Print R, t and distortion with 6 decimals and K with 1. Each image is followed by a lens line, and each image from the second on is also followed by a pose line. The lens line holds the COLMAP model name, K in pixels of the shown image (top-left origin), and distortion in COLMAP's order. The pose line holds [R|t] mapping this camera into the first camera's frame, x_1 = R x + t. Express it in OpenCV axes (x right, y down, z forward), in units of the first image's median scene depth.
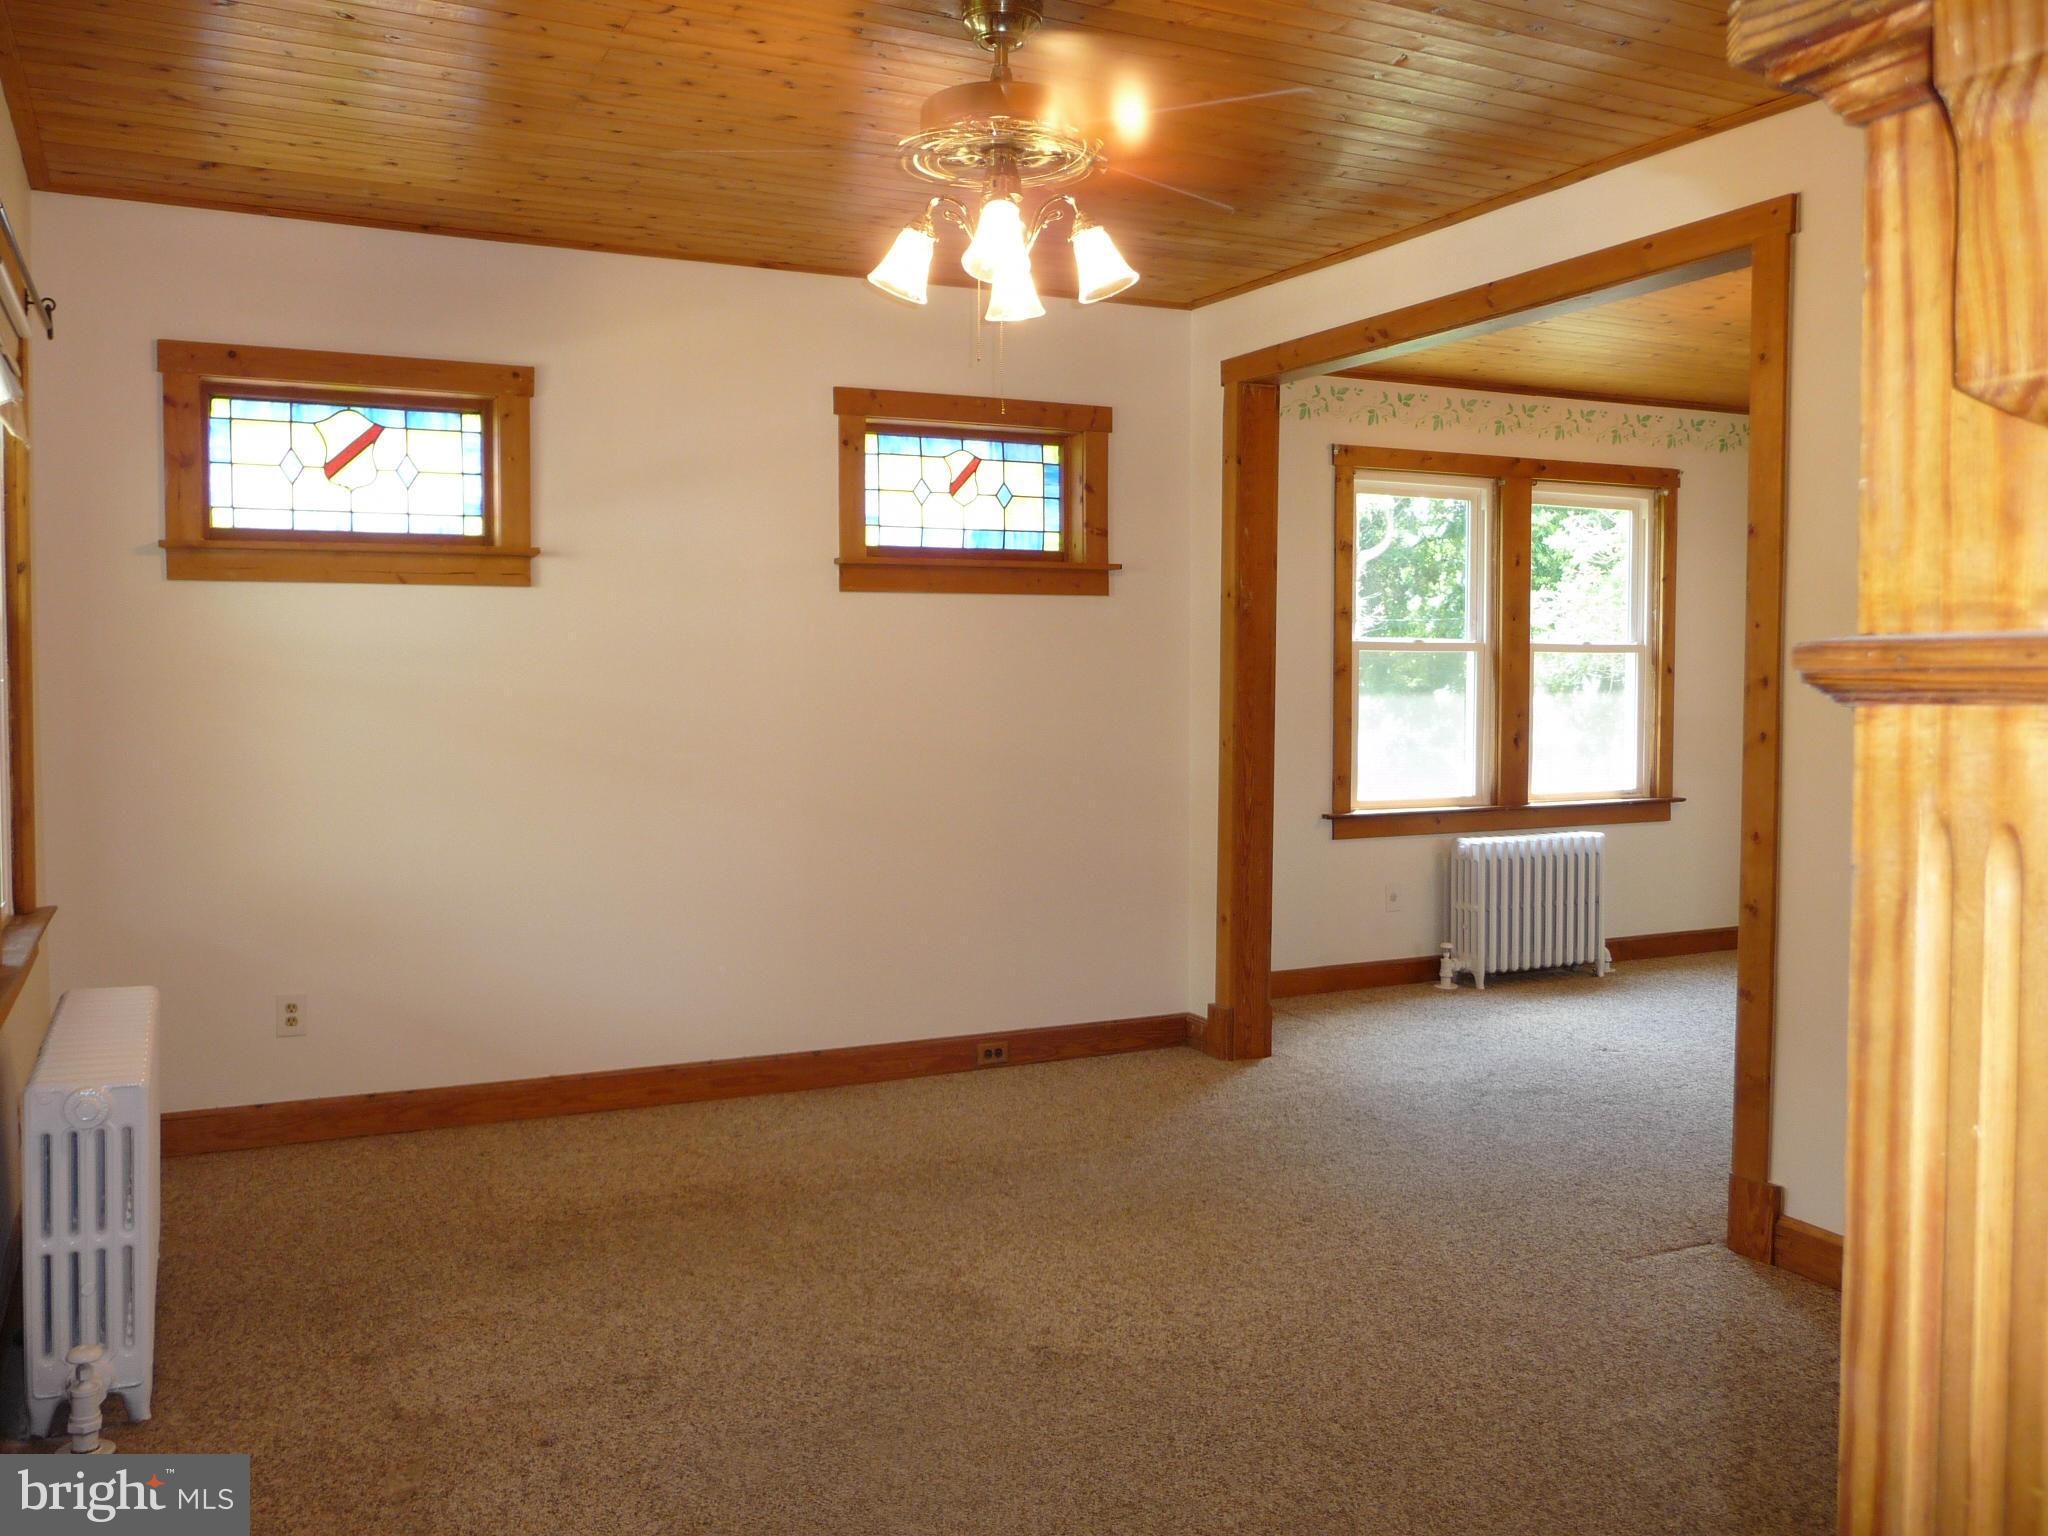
lens RADIAL K [[1695.9, 0, 1014.2], [0, 1695.9, 769.4], [0, 0, 1]] dist [-0.037795, 0.039317]
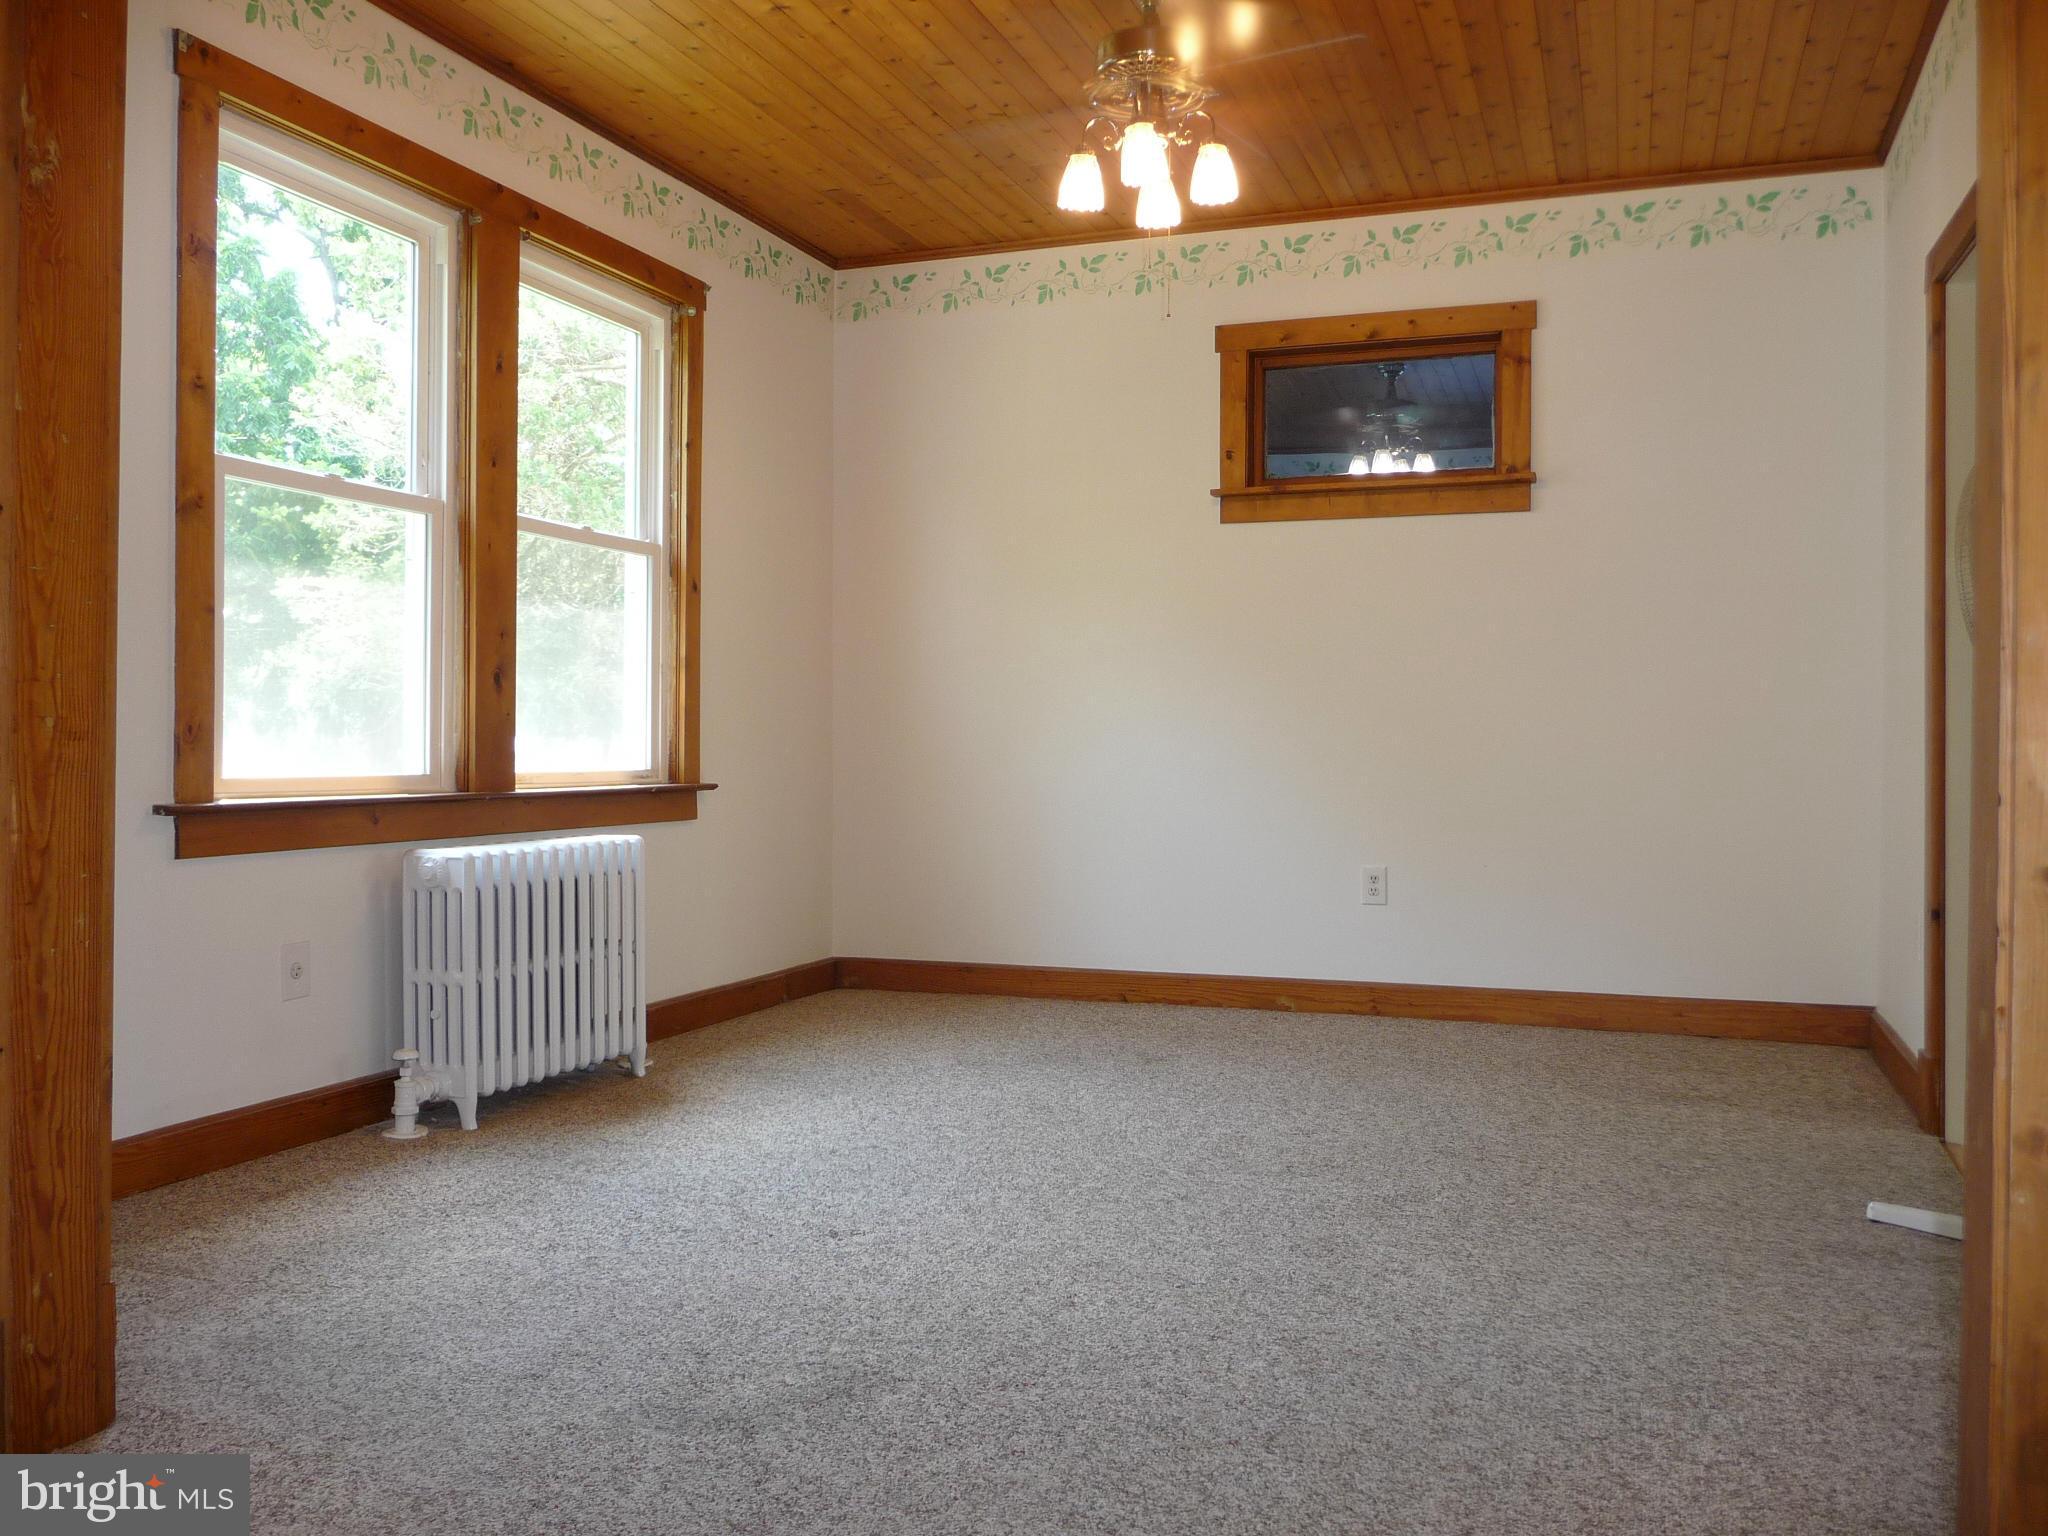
lens RADIAL K [[1695.9, 0, 1015.8], [0, 1695.9, 772.2], [0, 0, 1]] dist [-0.037795, 0.039317]
pose [[0.726637, 0.001716, 0.687020, 0.034151], [0.017718, 0.999617, -0.021236, 0.031281], [-0.686793, 0.027604, 0.726328, 0.487848]]
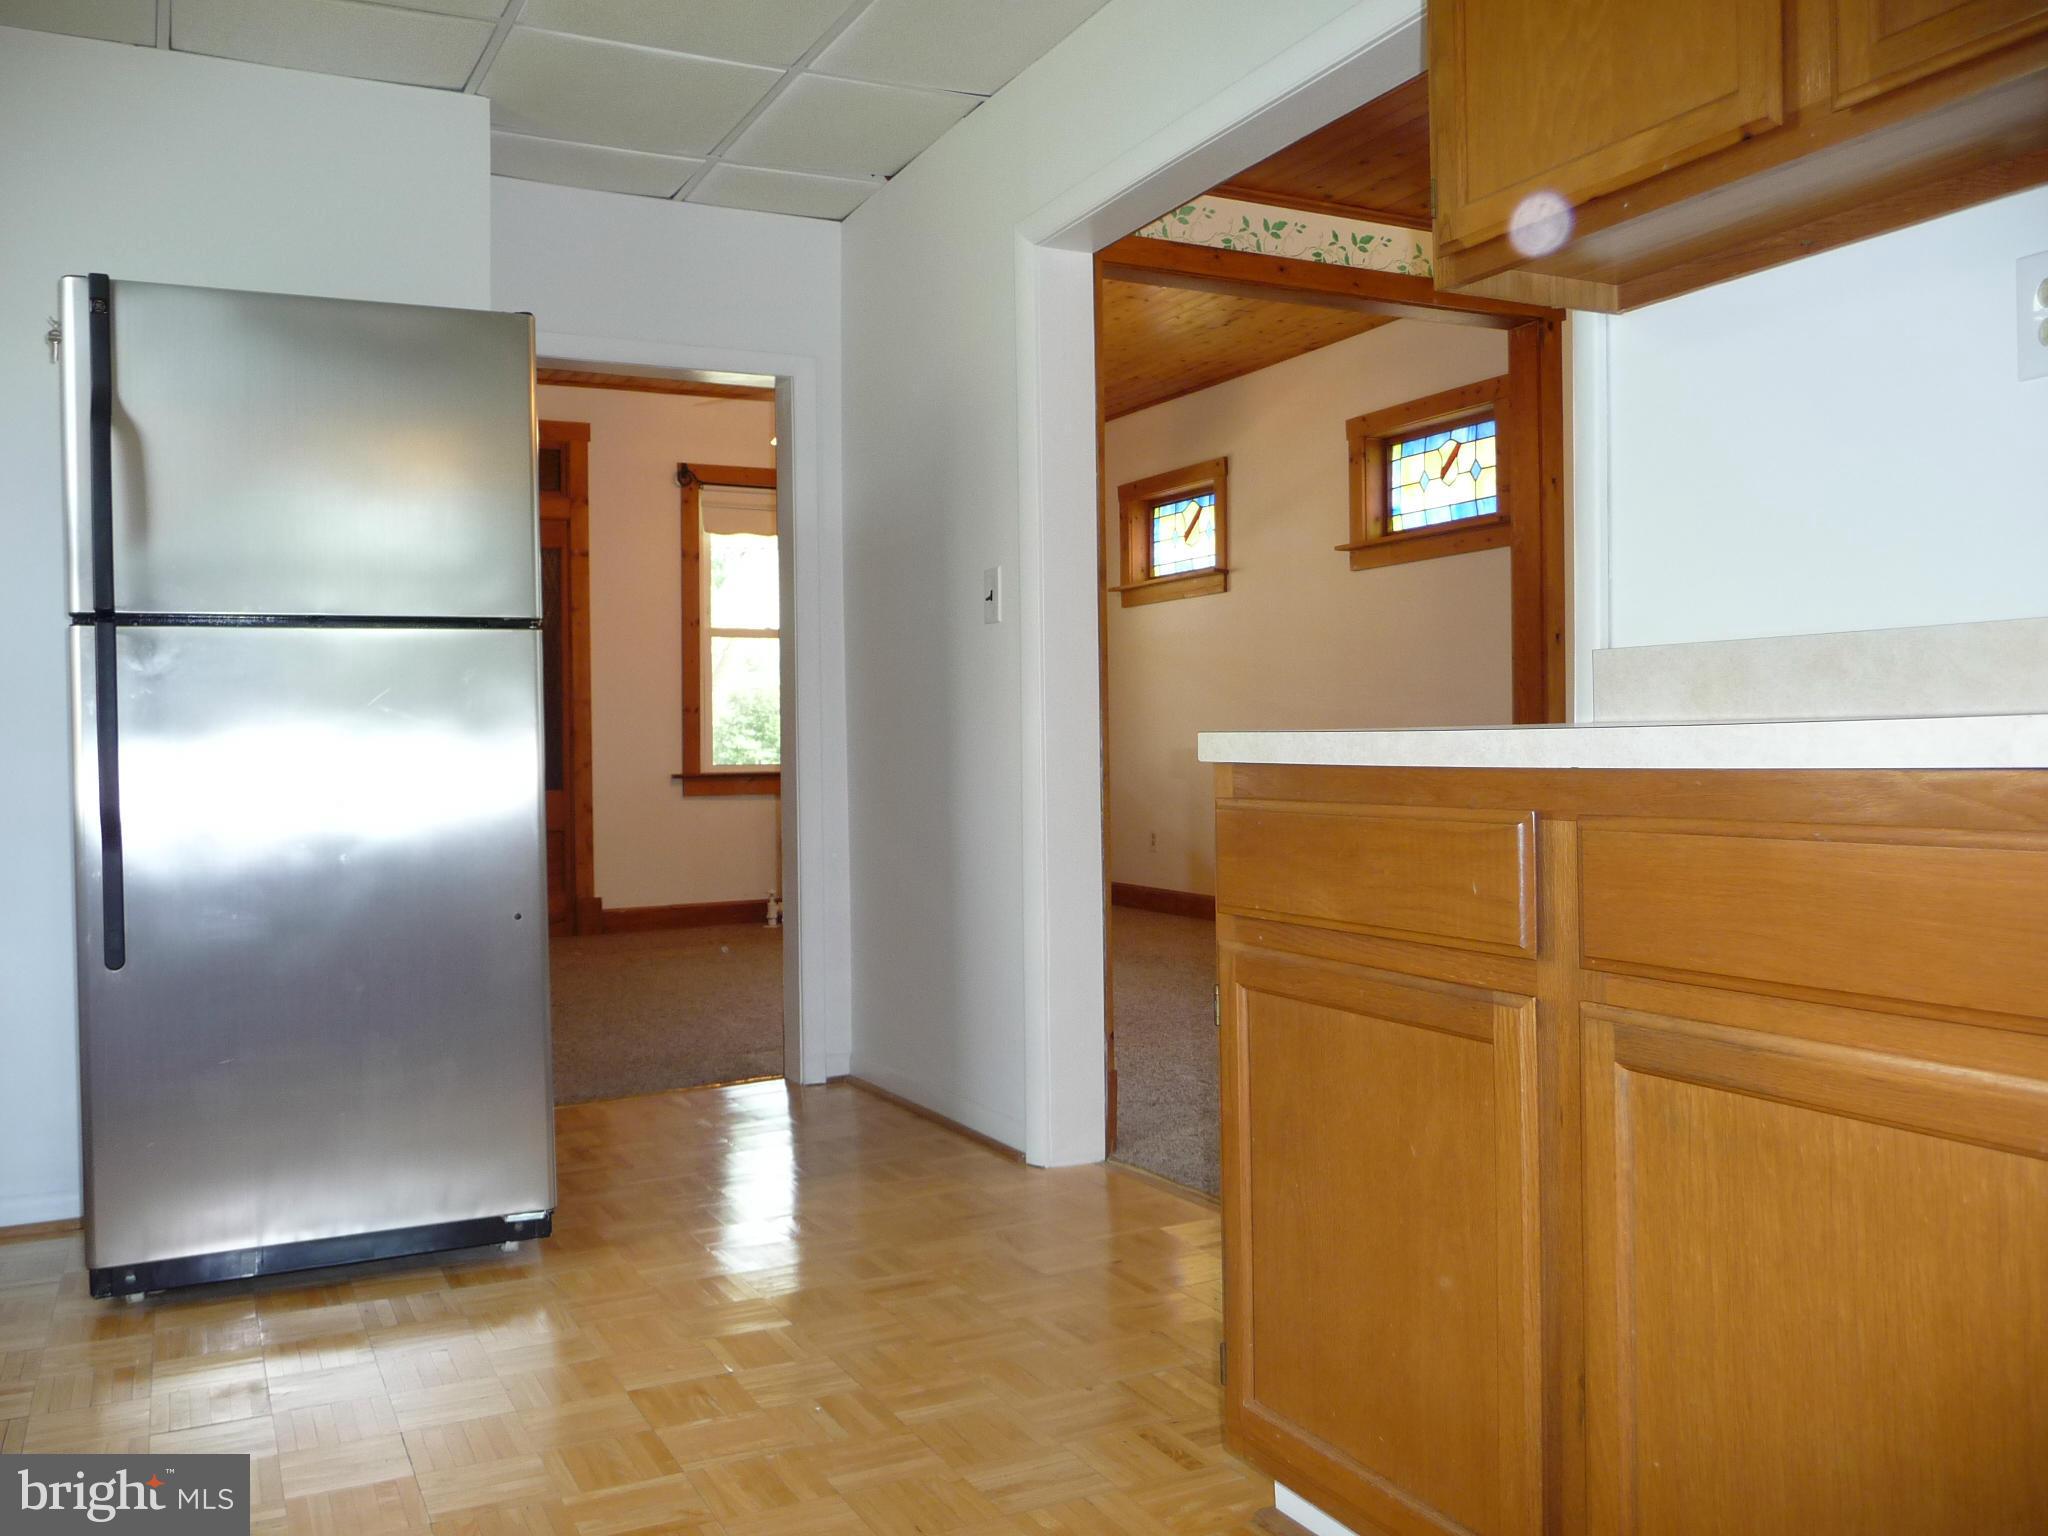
lens RADIAL K [[1695.9, 0, 1020.2], [0, 1695.9, 770.2], [0, 0, 1]] dist [-0.037795, 0.039317]
pose [[0.014487, 0.023047, -0.999629, 0.940047], [-0.028555, 0.999336, 0.022627, 0.022021], [0.999487, 0.028217, 0.015136, 0.550108]]
